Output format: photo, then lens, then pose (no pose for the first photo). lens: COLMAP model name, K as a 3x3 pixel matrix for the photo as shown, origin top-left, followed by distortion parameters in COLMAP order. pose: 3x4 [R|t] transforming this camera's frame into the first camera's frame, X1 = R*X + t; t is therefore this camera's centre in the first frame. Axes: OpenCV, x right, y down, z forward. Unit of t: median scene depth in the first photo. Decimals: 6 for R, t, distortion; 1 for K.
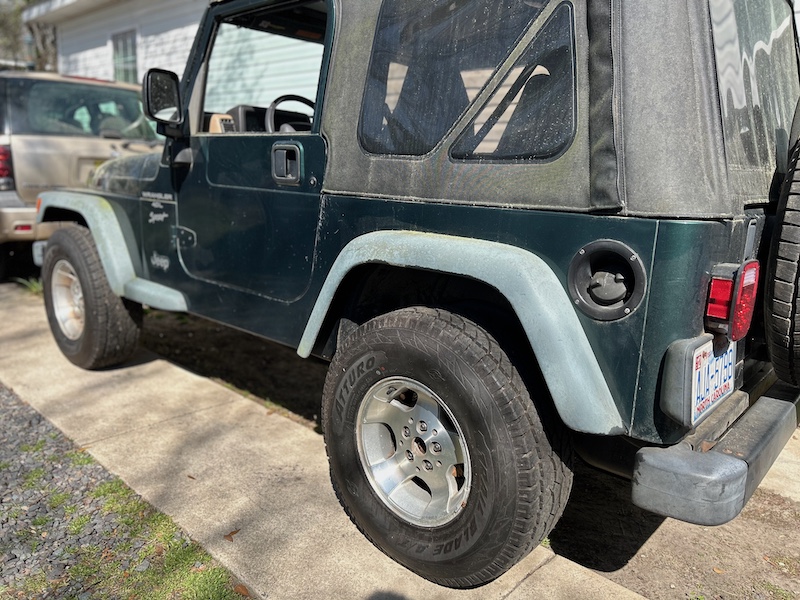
lens RADIAL K [[639.0, 0, 400.0], [0, 639.0, 300.0], [0, 0, 1]] dist [0.023872, -0.005507]
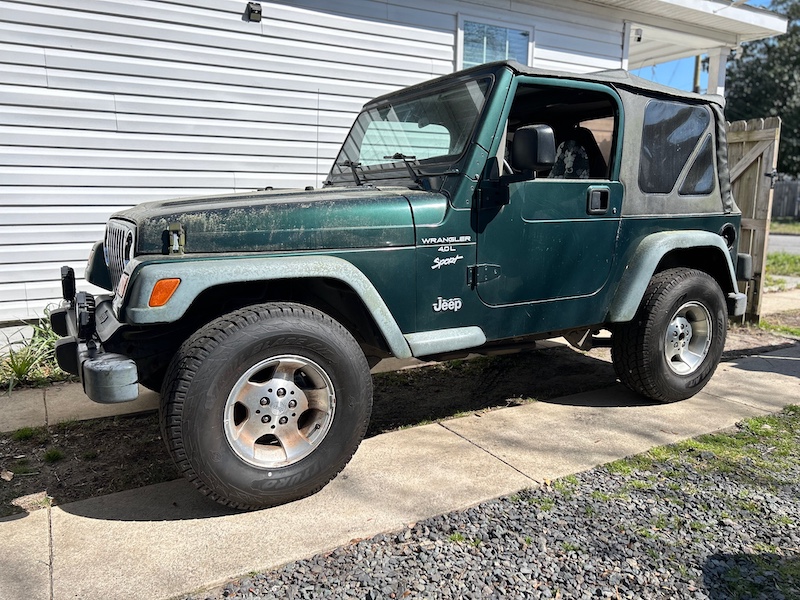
lens RADIAL K [[651.0, 0, 400.0], [0, 651.0, 300.0], [0, 0, 1]] dist [0.011362, -0.001261]
pose [[0.246748, -0.215373, 0.944844, -1.973586], [0.186958, 0.967254, 0.171657, -0.374226], [-0.950874, 0.134290, 0.278934, 1.161567]]
